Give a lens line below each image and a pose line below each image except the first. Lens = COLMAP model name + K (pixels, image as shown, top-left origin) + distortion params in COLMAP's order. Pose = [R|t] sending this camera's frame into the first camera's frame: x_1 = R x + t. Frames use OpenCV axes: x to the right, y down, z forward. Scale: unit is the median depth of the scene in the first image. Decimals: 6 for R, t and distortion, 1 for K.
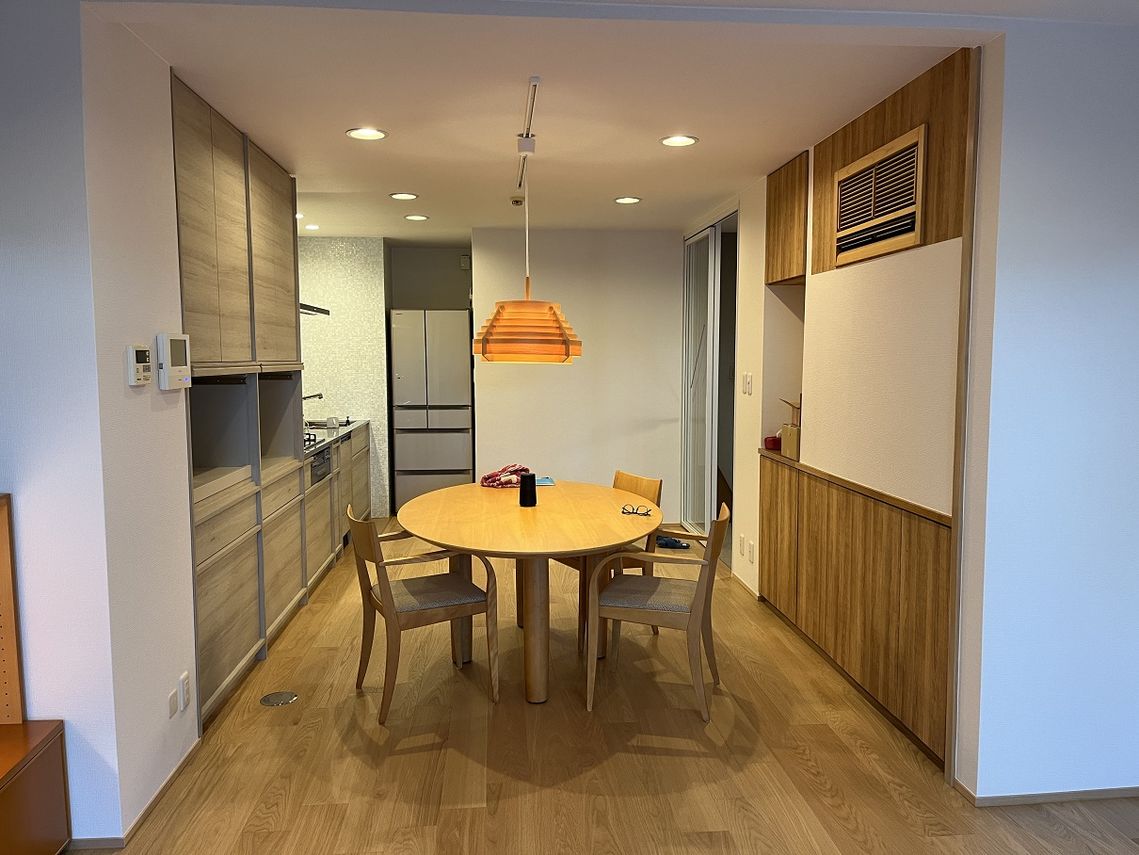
lens RADIAL K [[851.7, 0, 573.5], [0, 851.7, 429.8], [0, 0, 1]] dist [0.034811, -0.005541]
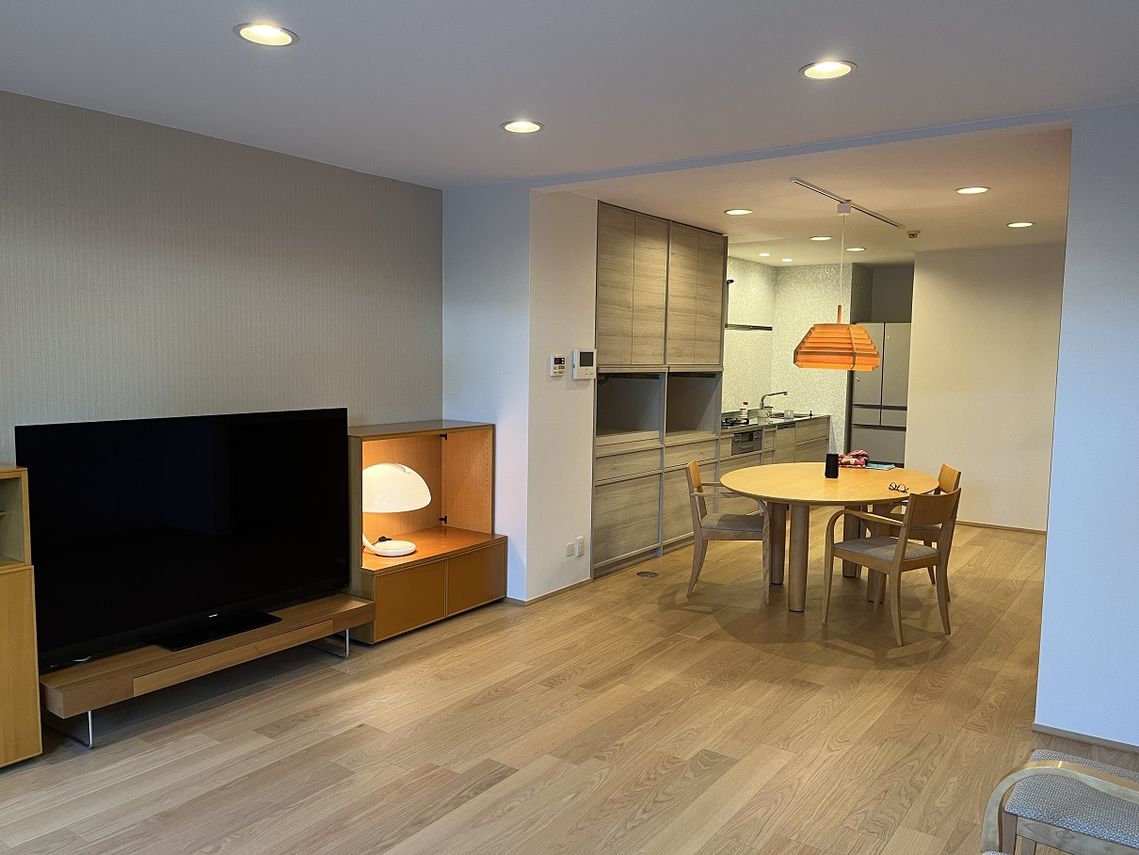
lens RADIAL K [[851.7, 0, 573.5], [0, 851.7, 429.8], [0, 0, 1]] dist [0.034811, -0.005541]
pose [[0.752592, 0.071144, -0.654633, 0.543566], [-0.073466, 0.997011, 0.023893, 0.014123], [0.654376, 0.030111, 0.755569, -0.288287]]
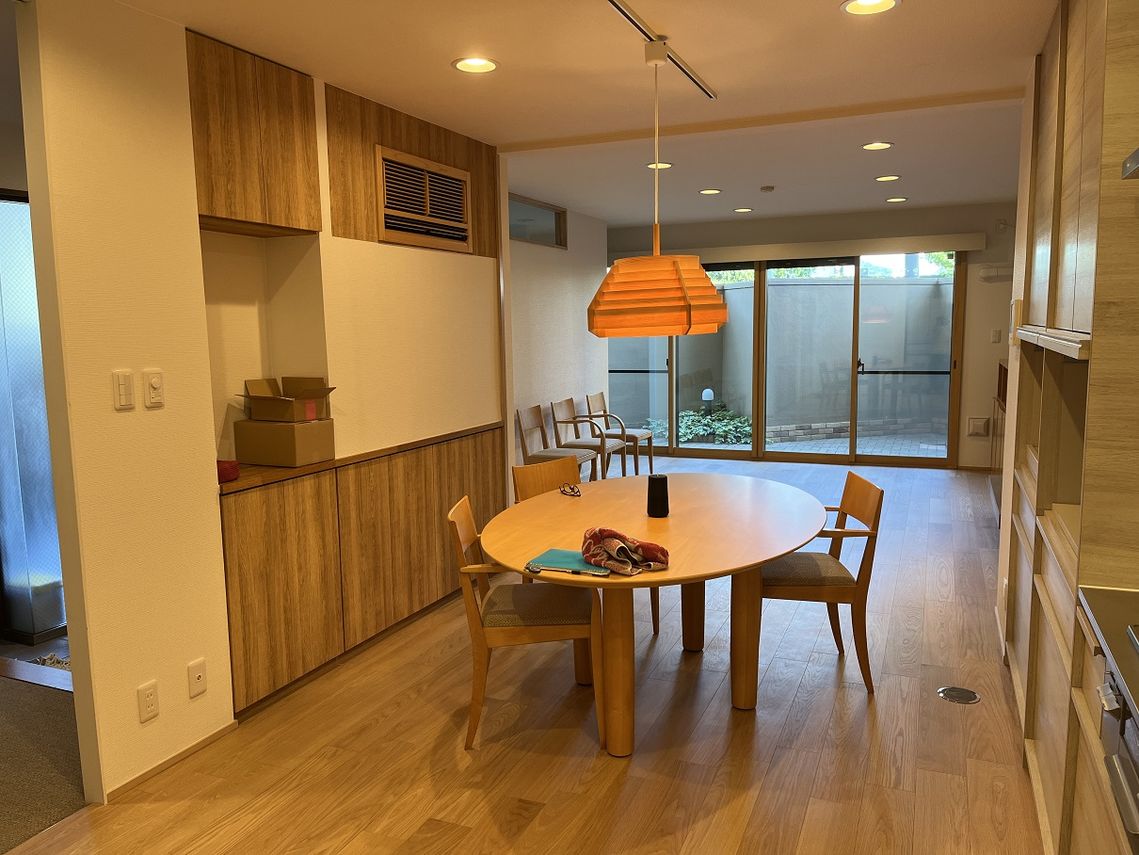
lens RADIAL K [[851.7, 0, 573.5], [0, 851.7, 429.8], [0, 0, 1]] dist [0.034811, -0.005541]
pose [[-0.877944, -0.046558, 0.476494, -0.460366], [0.058339, 0.977440, 0.202995, -0.199709], [-0.475196, 0.206016, -0.855422, 2.182974]]
